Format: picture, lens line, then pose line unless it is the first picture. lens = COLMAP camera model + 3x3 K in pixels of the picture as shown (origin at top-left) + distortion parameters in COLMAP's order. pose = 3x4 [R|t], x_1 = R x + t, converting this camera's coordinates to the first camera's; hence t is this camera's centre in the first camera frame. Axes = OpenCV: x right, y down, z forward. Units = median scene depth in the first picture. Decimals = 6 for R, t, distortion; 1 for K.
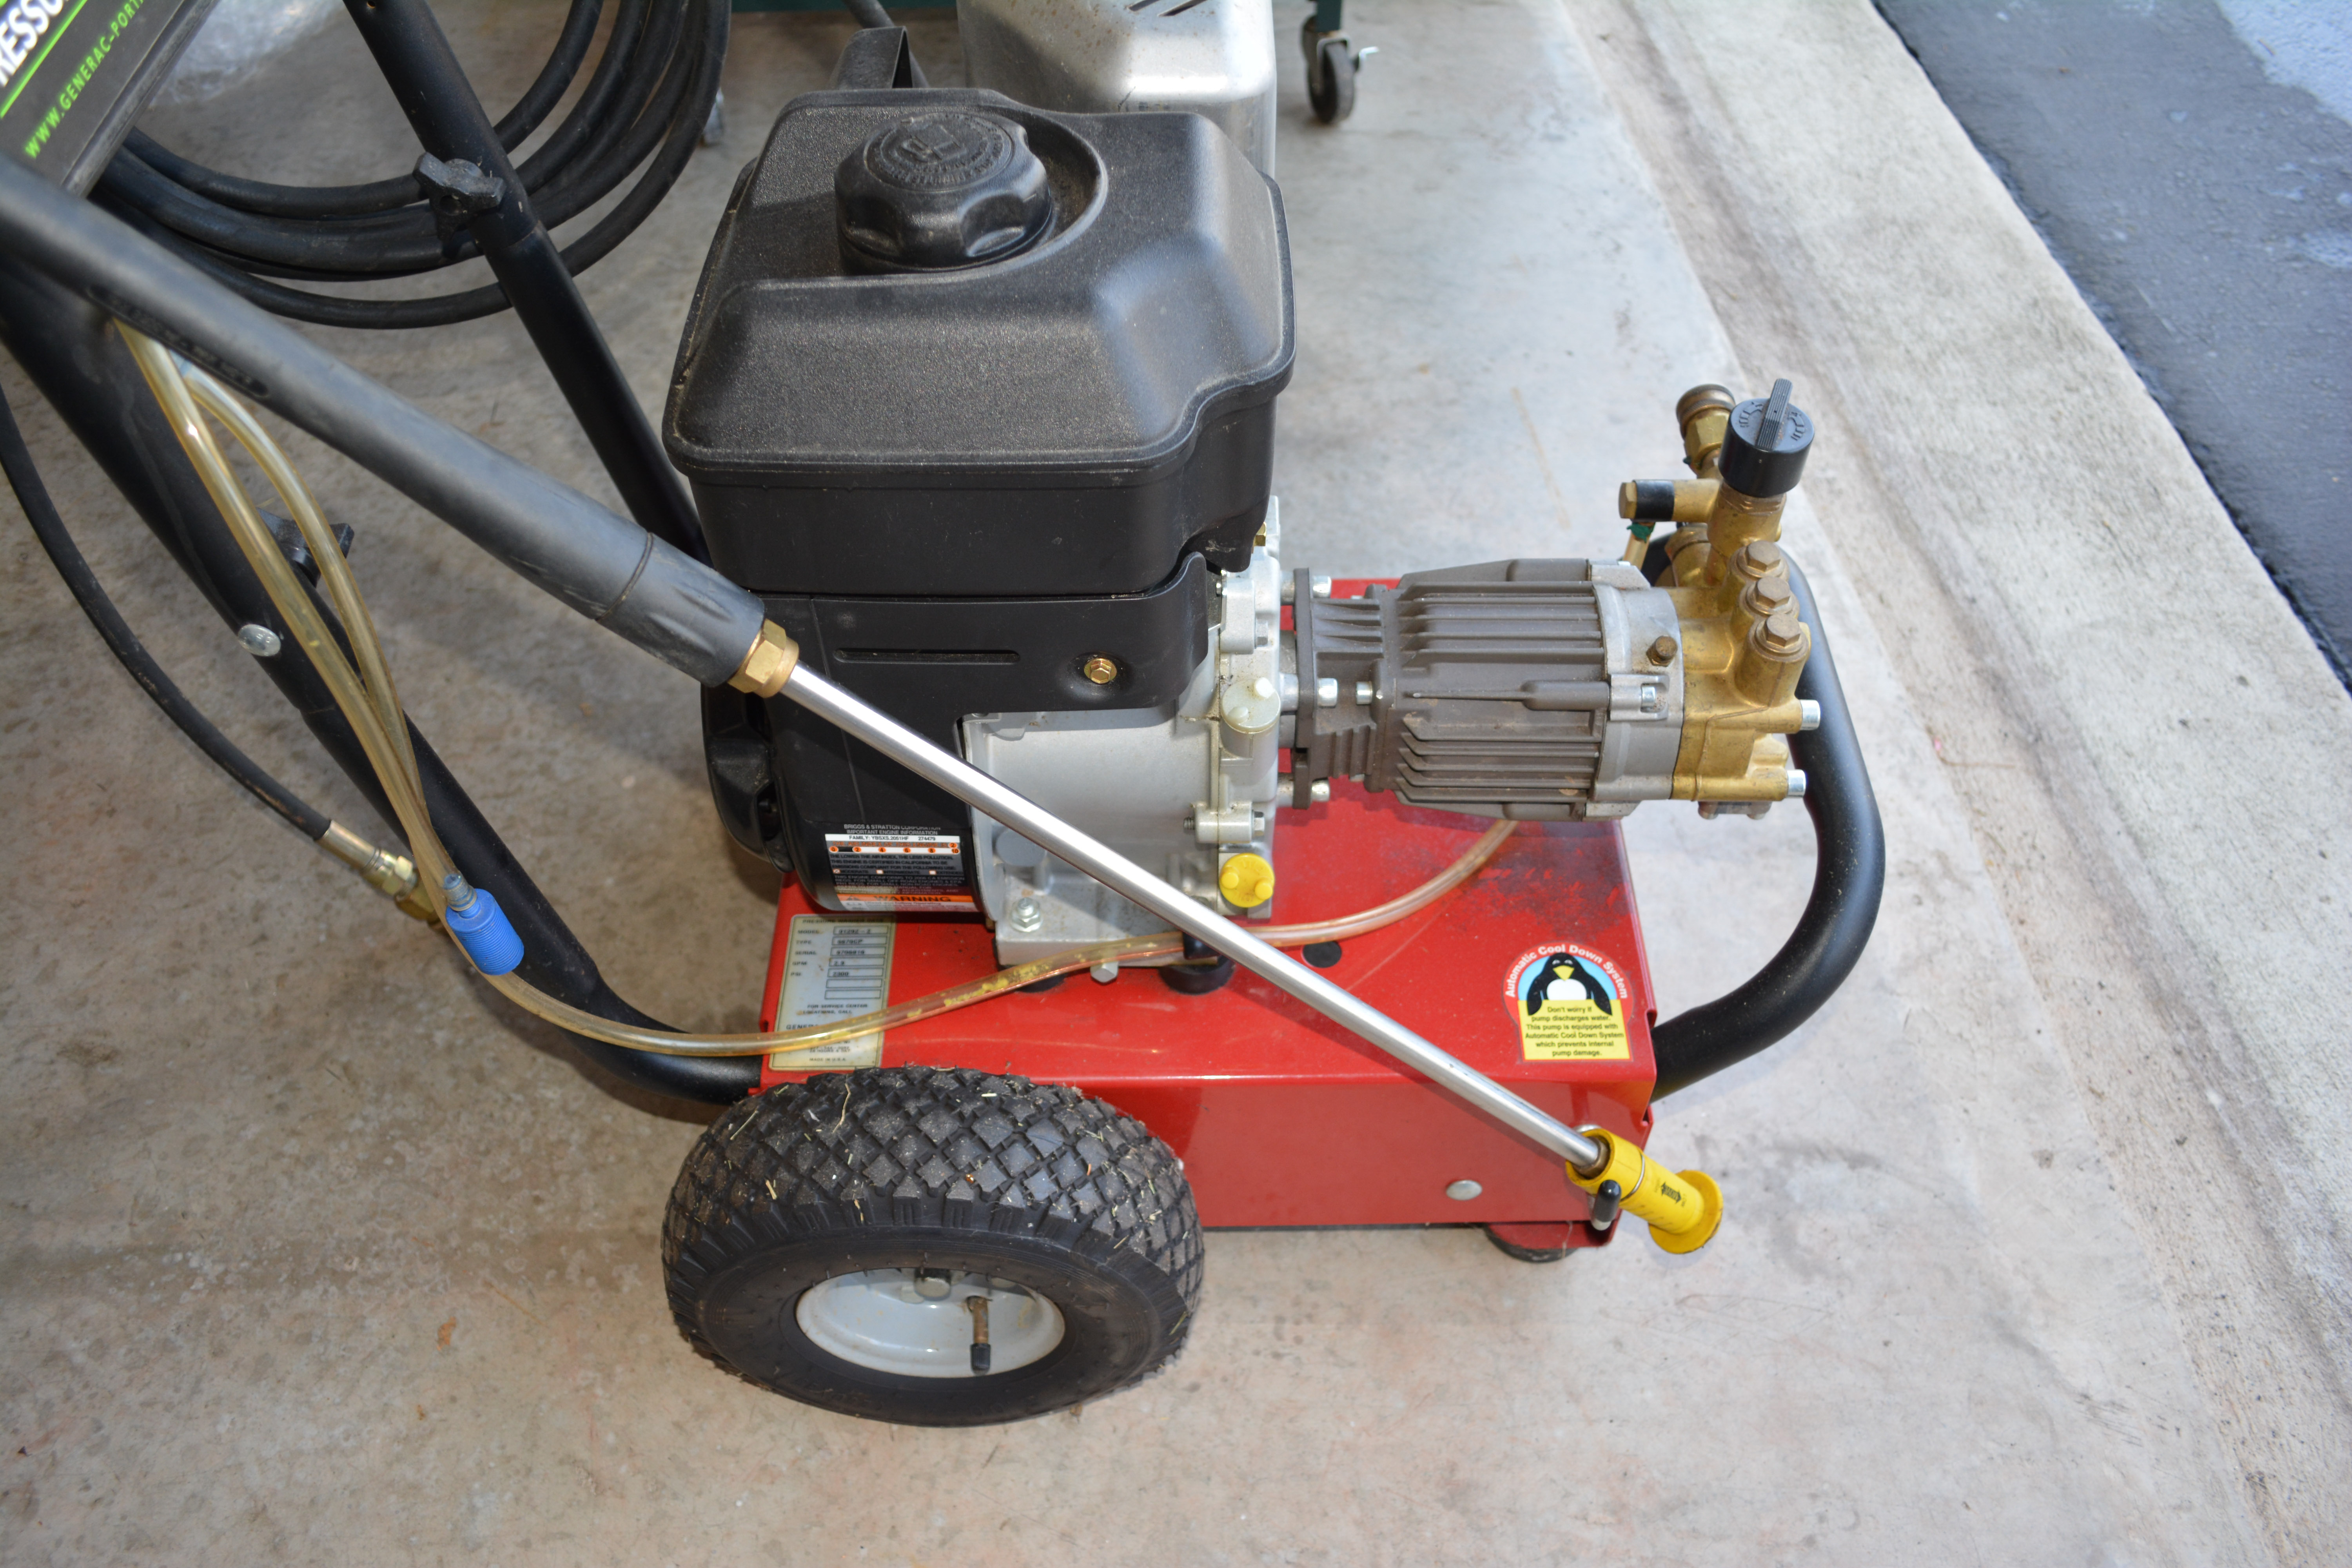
lens RADIAL K [[1935.8, 0, 1170.0], [0, 1935.8, 775.9], [0, 0, 1]] dist [-0.071423, -0.012242]
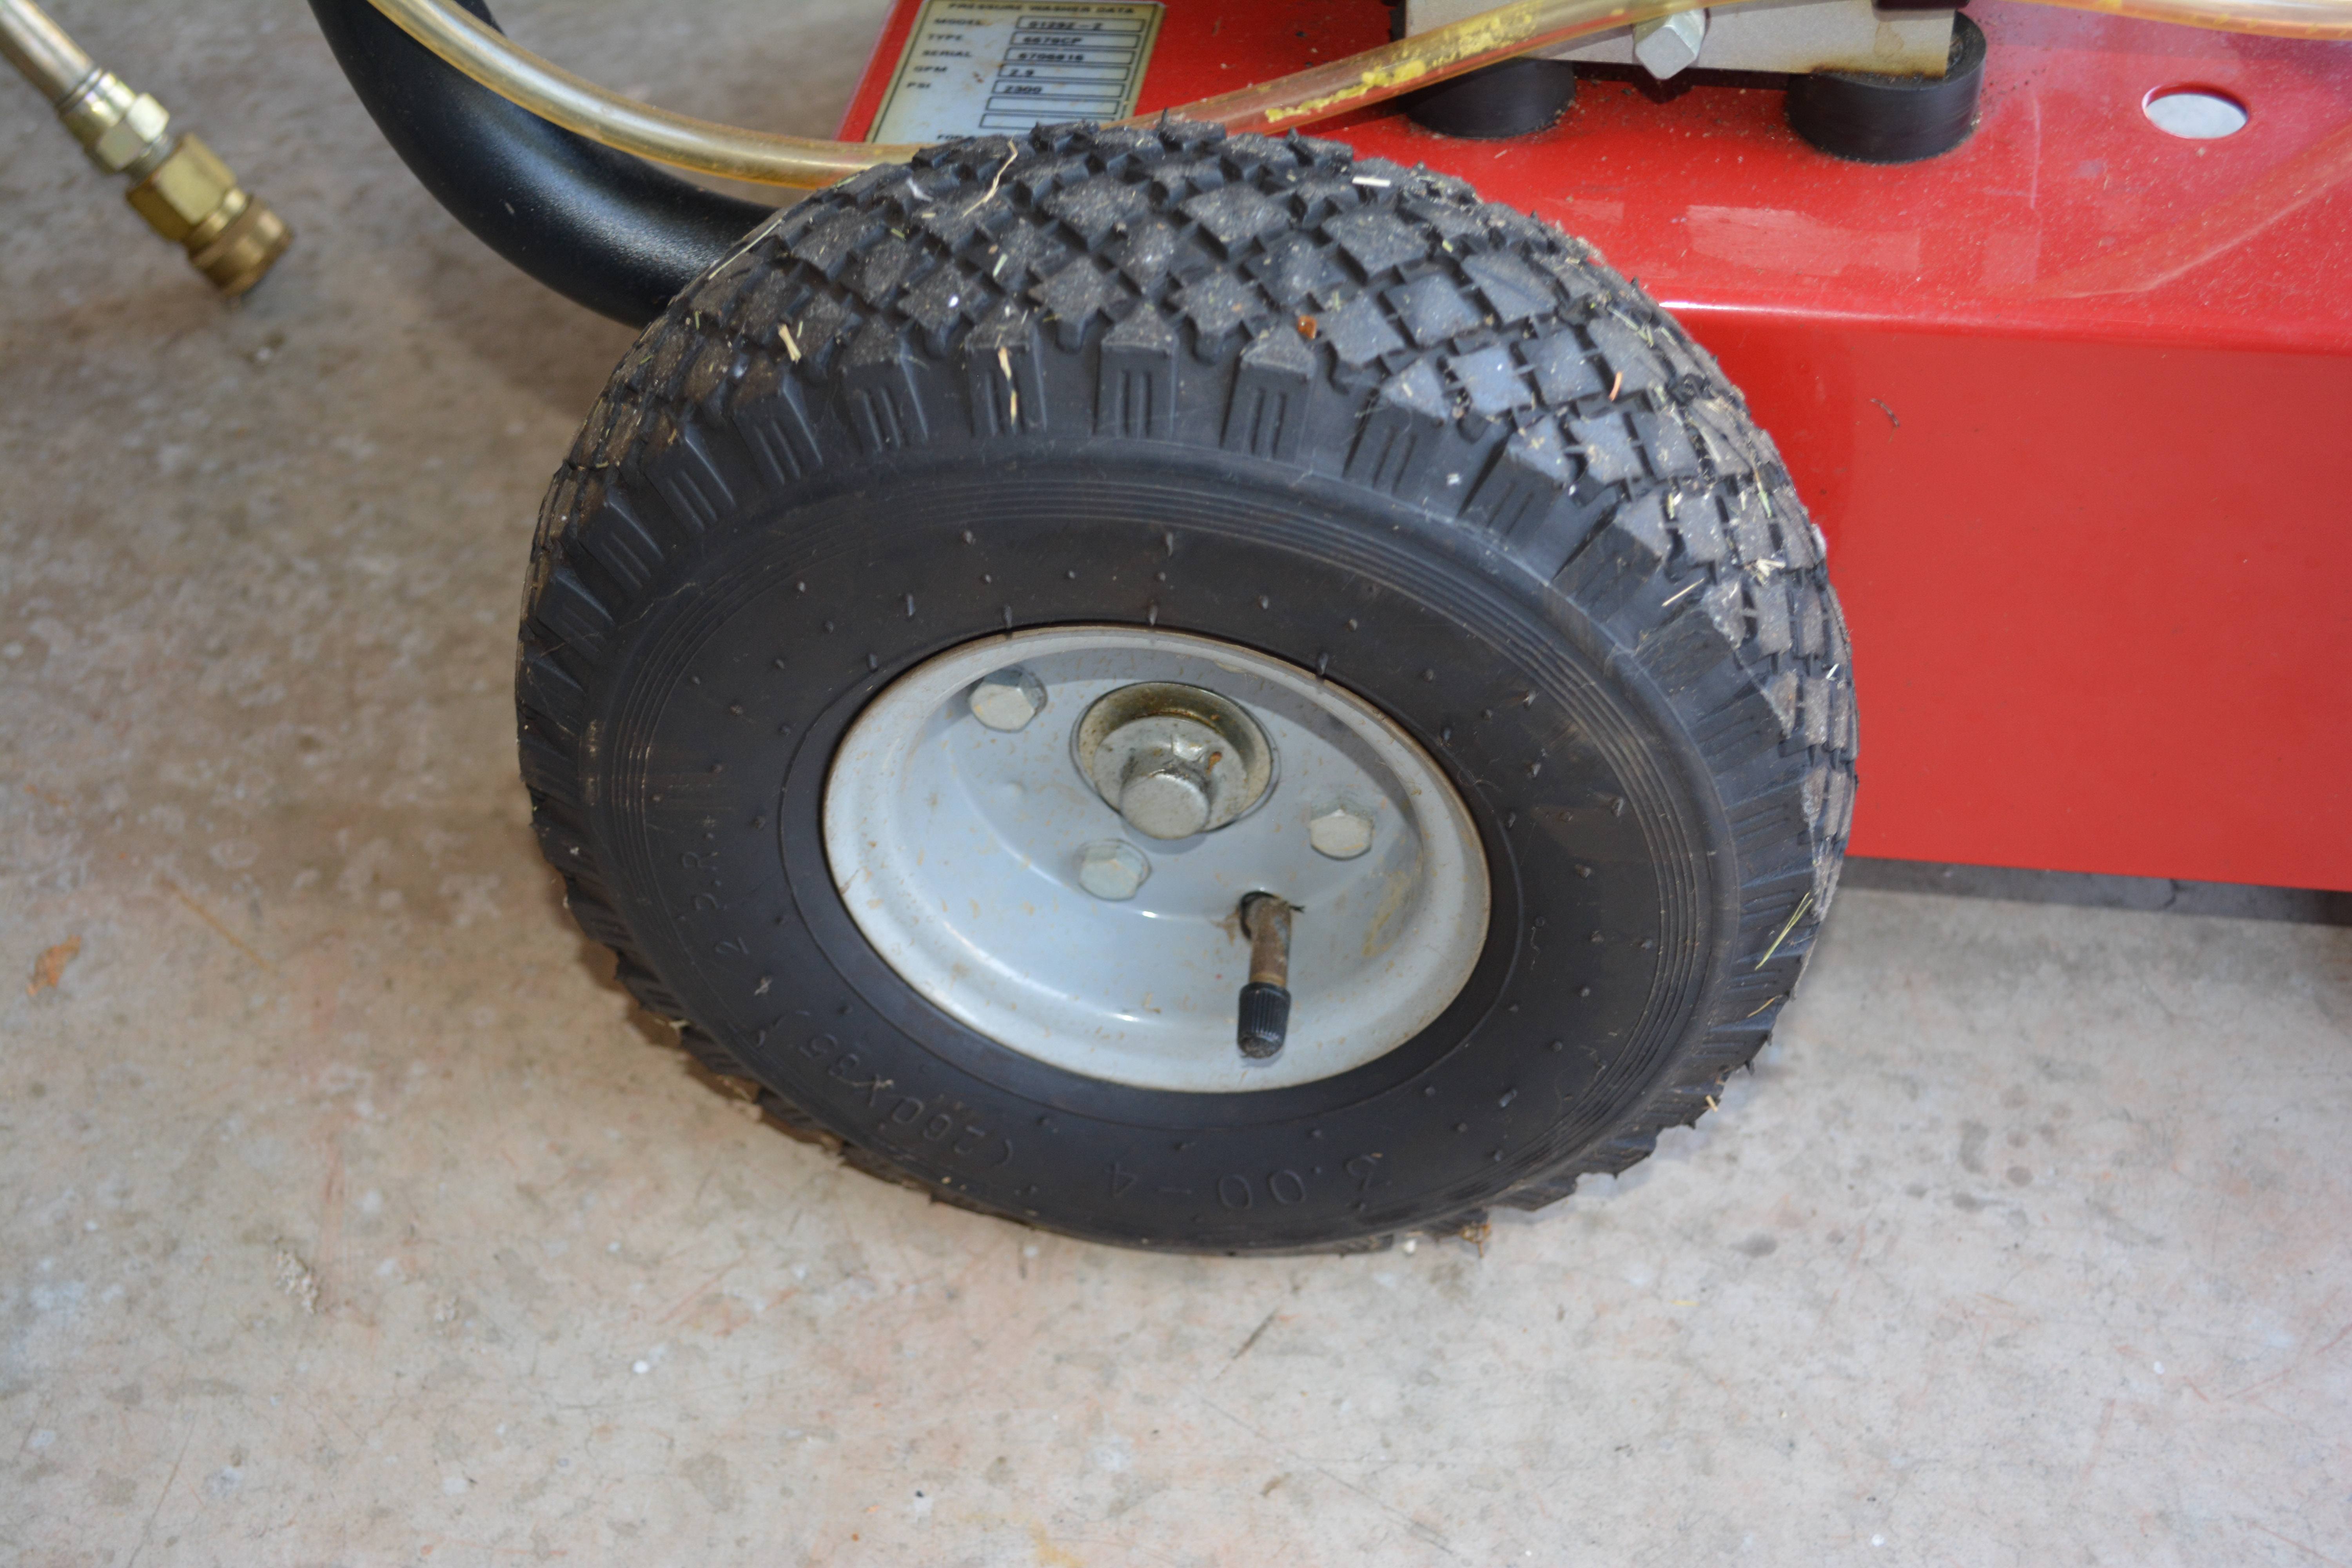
lens RADIAL K [[2973.3, 0, 1168.7], [0, 2973.3, 782.1], [0, 0, 1]] dist [-0.035871, 0.000000]
pose [[0.987461, 0.088591, -0.130664, -0.039020], [-0.098502, 0.992569, -0.071442, 0.283987], [0.123364, 0.083417, 0.988849, 0.359004]]
